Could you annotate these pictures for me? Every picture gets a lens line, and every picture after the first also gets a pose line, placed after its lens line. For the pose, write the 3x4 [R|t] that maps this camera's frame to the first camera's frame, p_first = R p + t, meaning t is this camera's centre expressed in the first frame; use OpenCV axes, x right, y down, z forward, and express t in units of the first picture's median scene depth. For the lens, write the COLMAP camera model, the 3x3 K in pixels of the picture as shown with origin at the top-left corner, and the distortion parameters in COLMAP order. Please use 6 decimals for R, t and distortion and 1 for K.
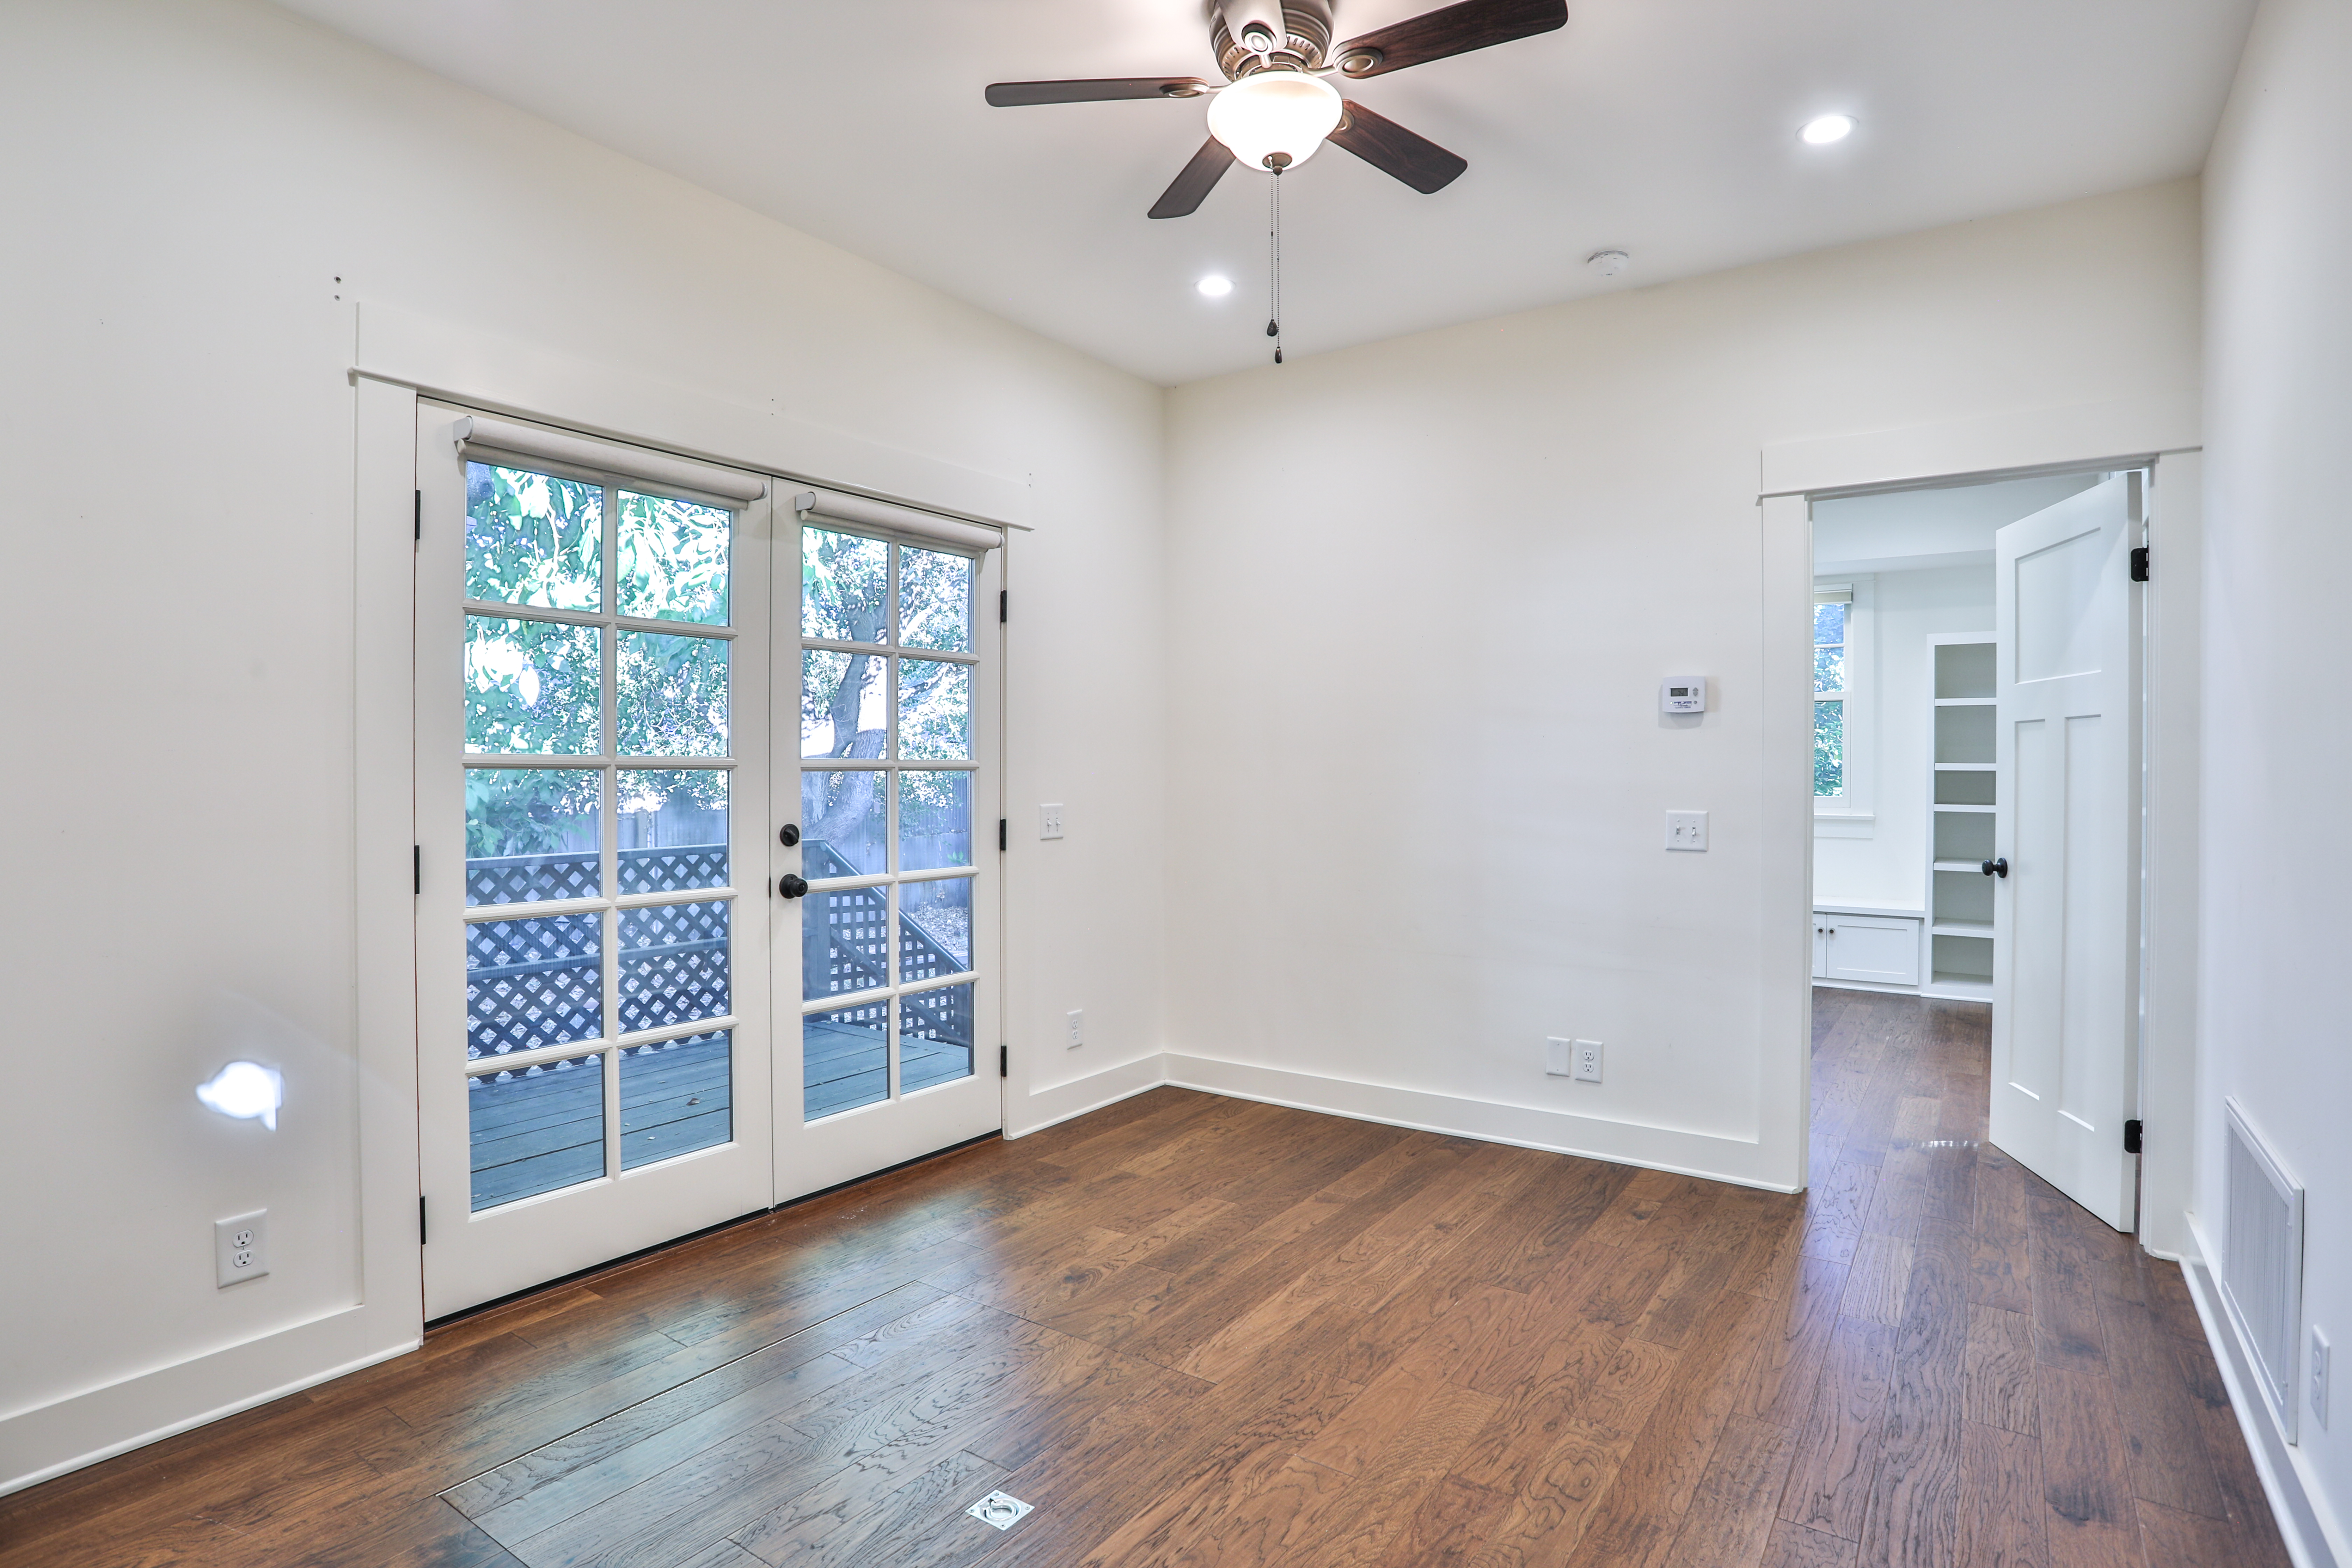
lens RADIAL K [[1210.2, 0, 1178.6], [0, 1210.2, 780.7], [0, 0, 1]] dist [-0.067892, 0.024594]
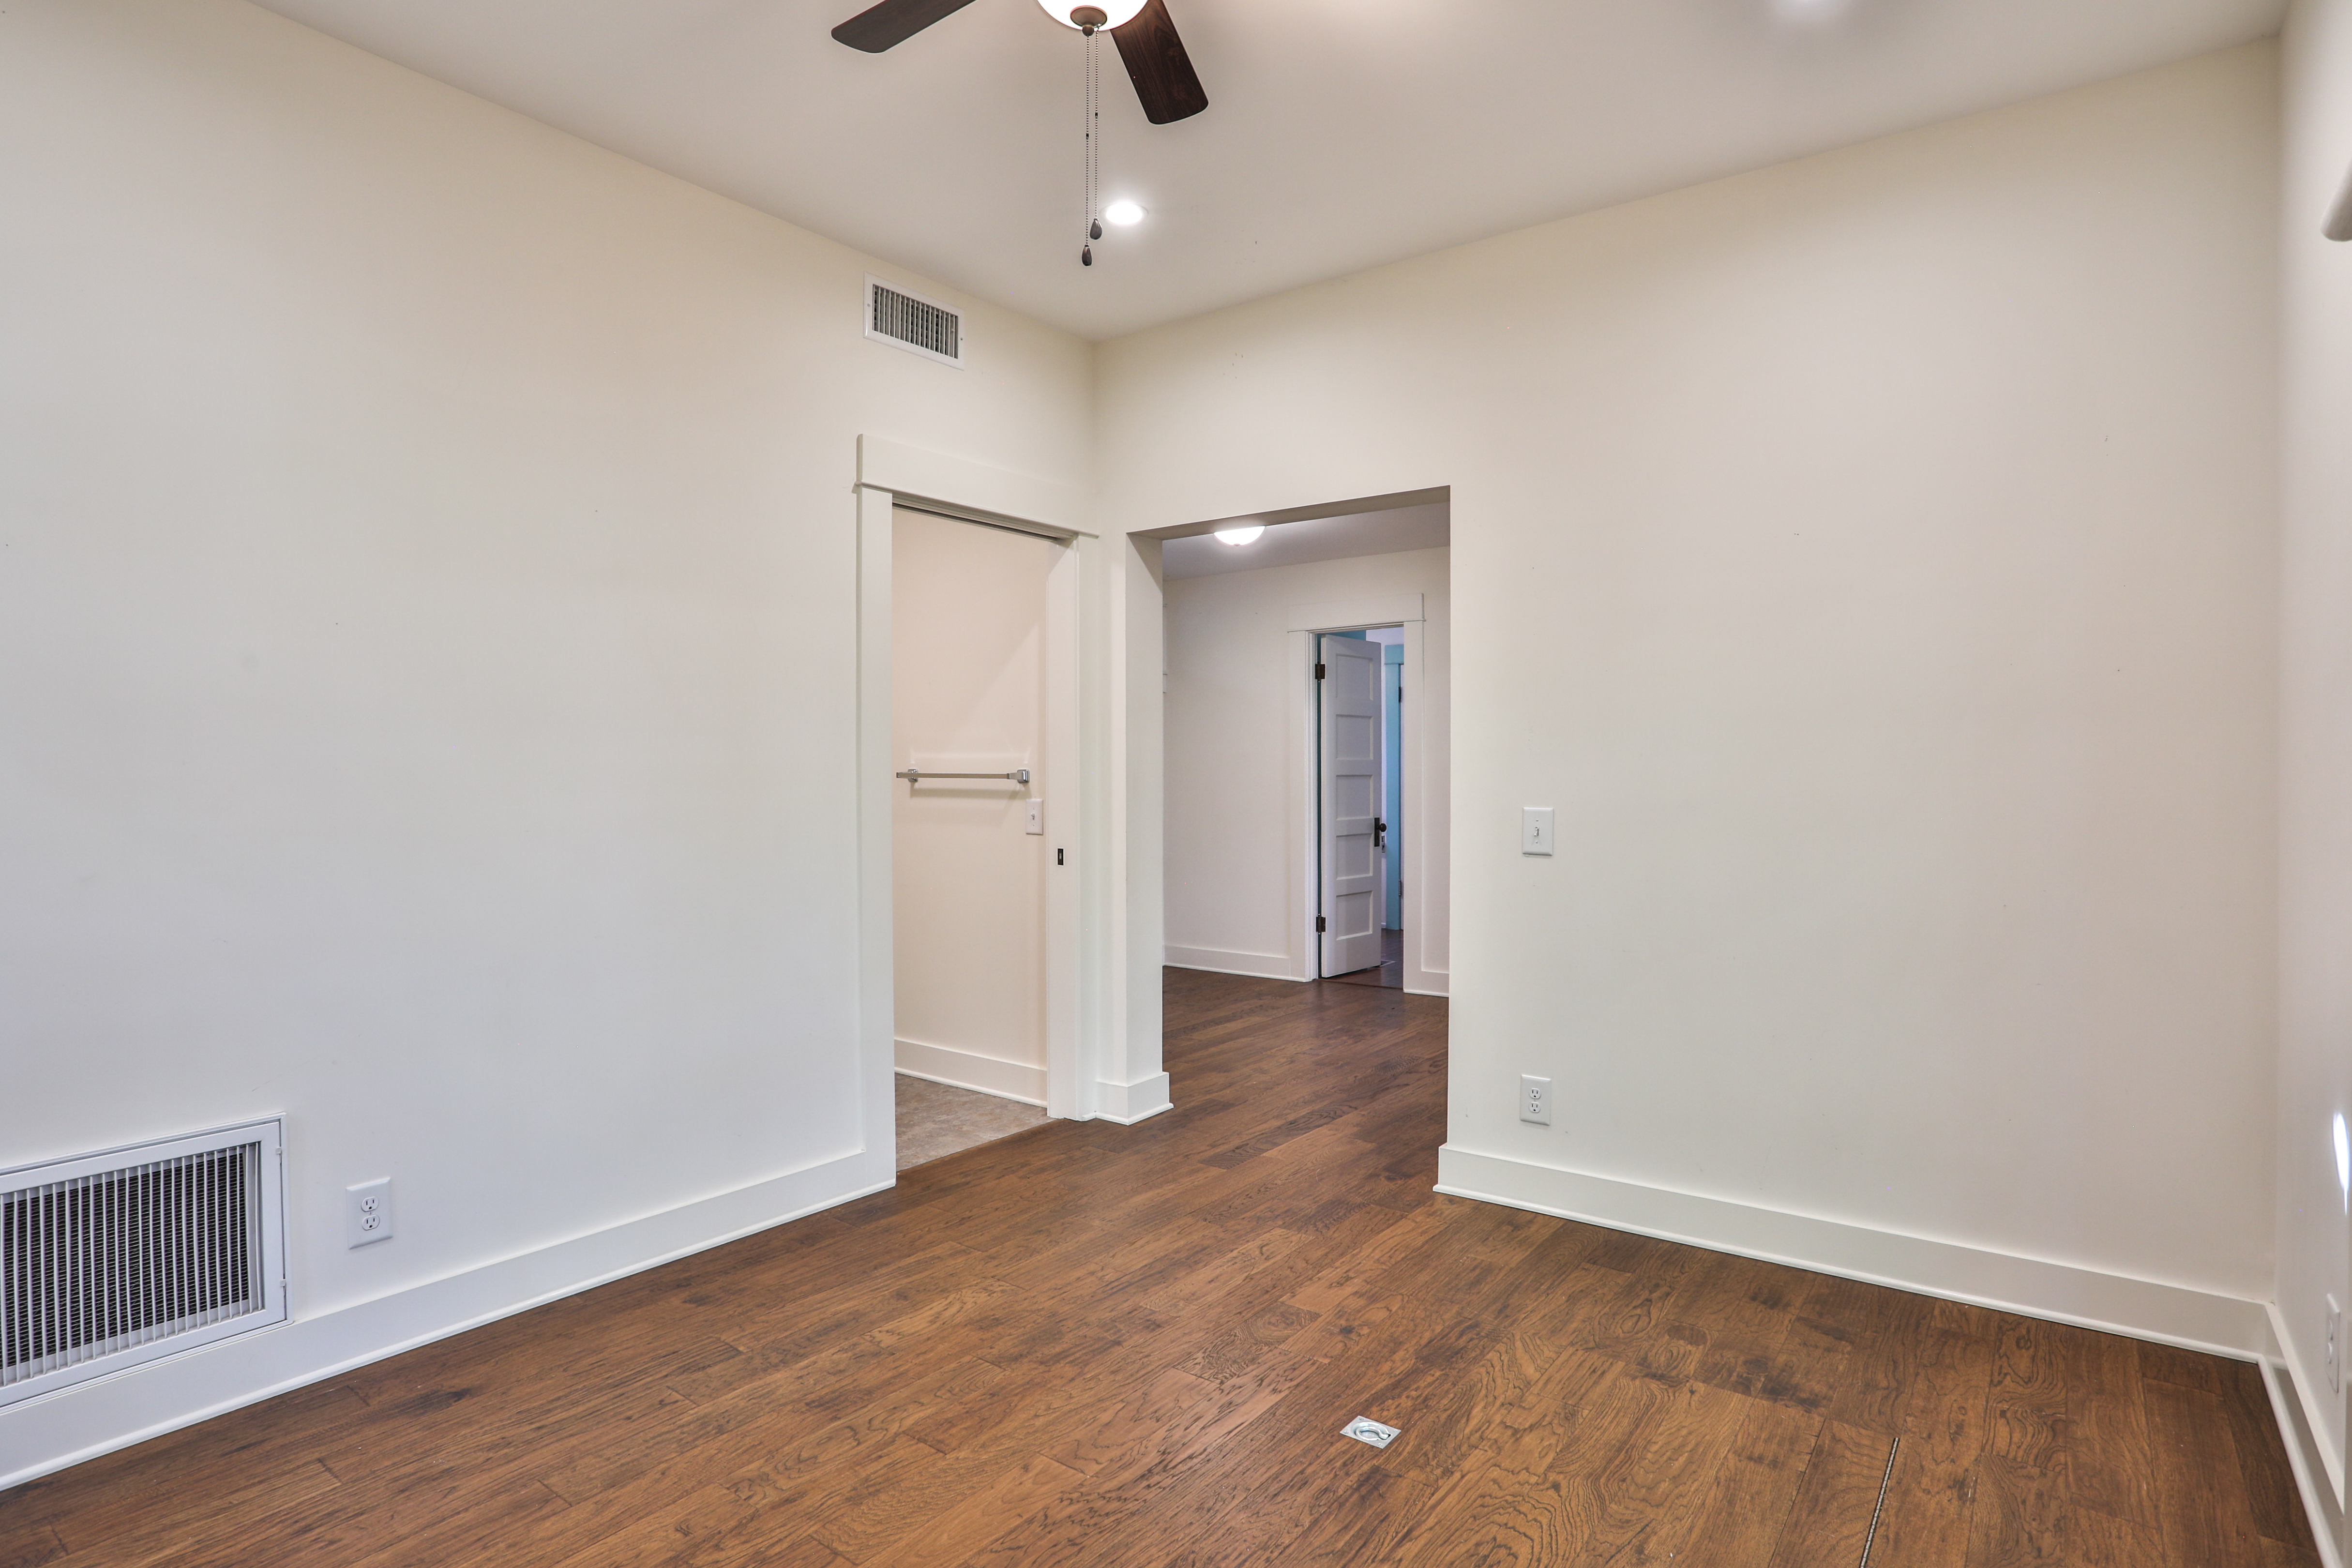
lens RADIAL K [[1210.2, 0, 1172.0], [0, 1210.2, 772.5], [0, 0, 1]] dist [-0.067892, 0.024594]
pose [[-0.999427, 0.001013, 0.033841, -0.002645], [0.001225, 0.999980, 0.006249, -0.010807], [-0.033834, 0.006286, -0.999408, 2.018964]]
